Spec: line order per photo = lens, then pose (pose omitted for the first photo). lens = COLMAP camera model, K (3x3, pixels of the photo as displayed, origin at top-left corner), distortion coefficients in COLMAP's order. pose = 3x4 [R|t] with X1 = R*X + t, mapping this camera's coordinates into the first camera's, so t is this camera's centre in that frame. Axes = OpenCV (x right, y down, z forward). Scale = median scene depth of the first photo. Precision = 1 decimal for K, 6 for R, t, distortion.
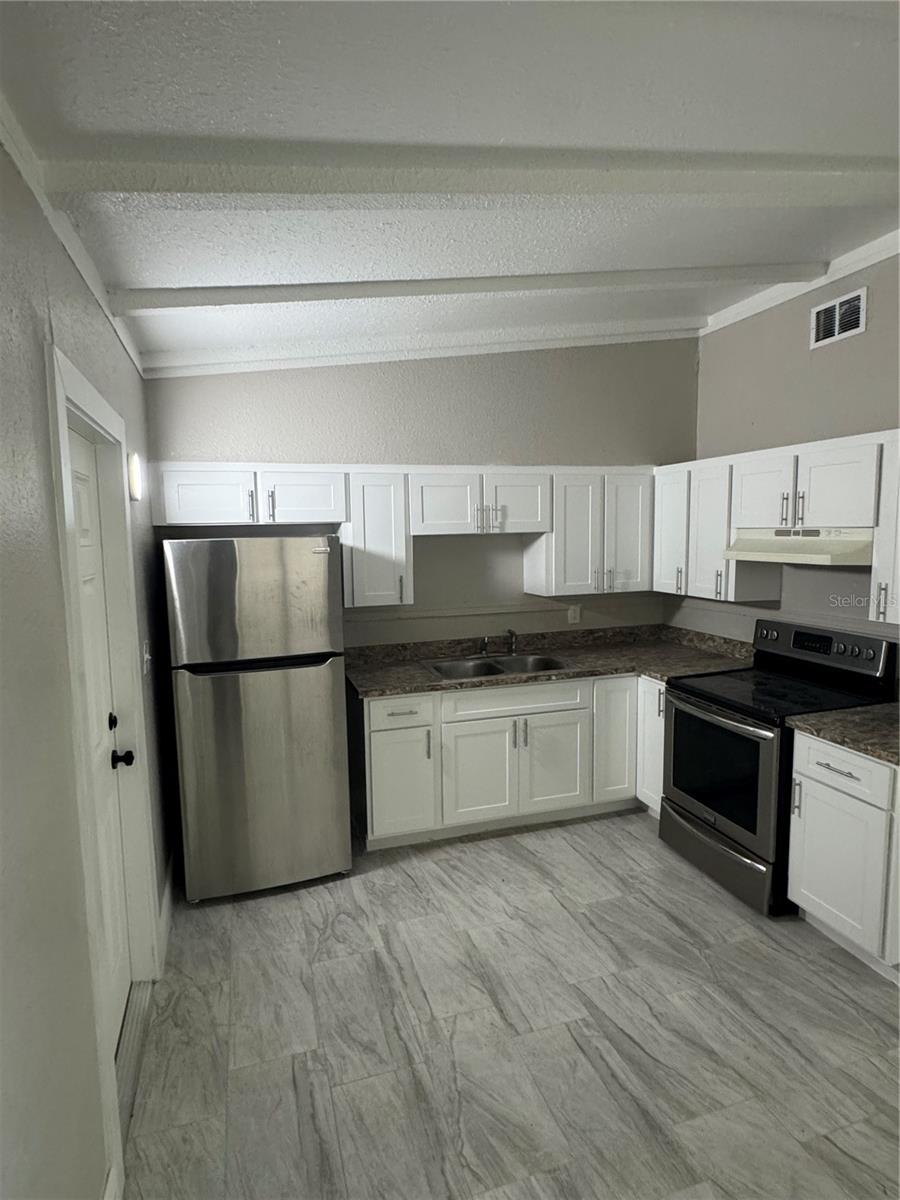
lens RADIAL K [[646.5, 0, 445.9], [0, 646.5, 600.9], [0, 0, 1]] dist [-0.000328, -0.000447]
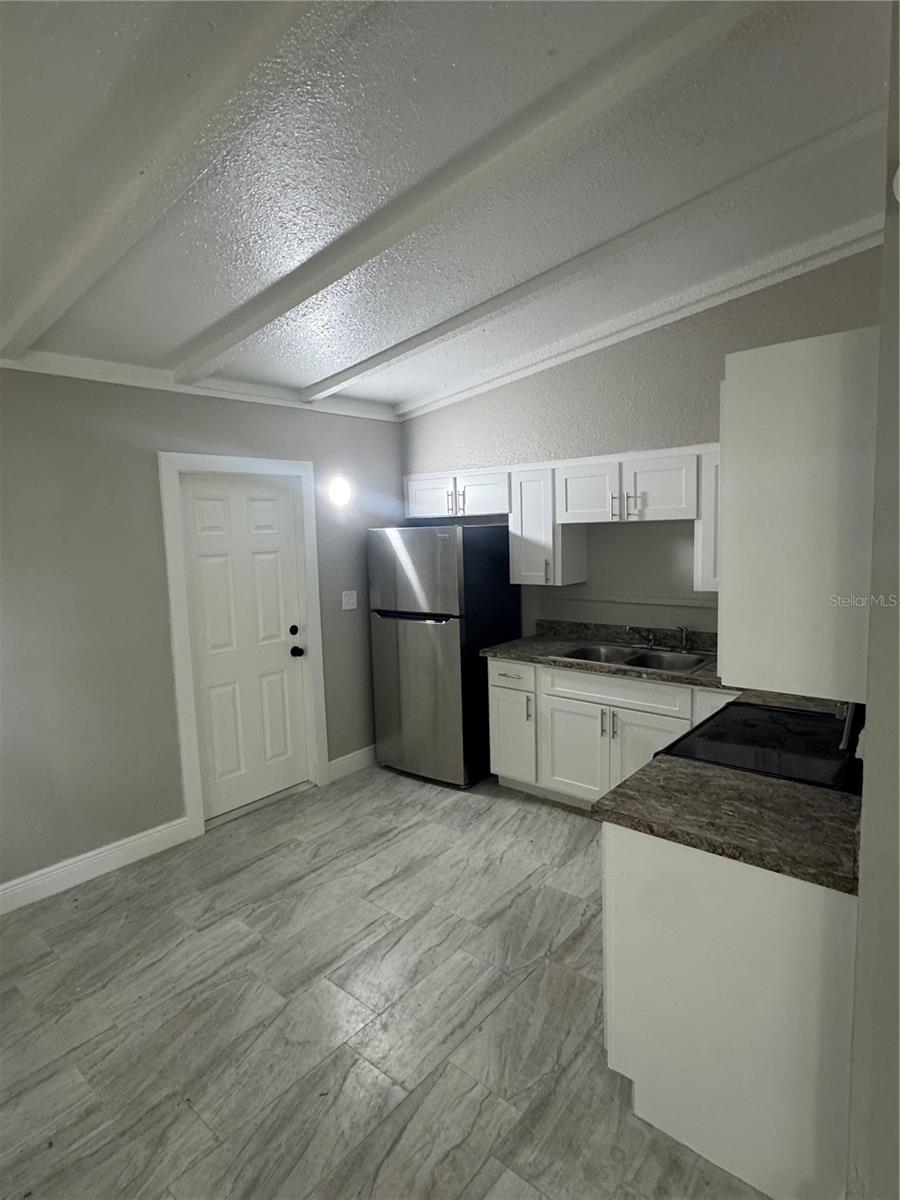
lens RADIAL K [[647.7, 0, 445.5], [0, 647.7, 596.9], [0, 0, 1]] dist [0.002971, 0.001522]
pose [[0.525408, 0.097060, -0.845297, 0.853270], [-0.068026, 0.995084, 0.071976, -0.046607], [0.848127, 0.019685, 0.529427, 0.270179]]
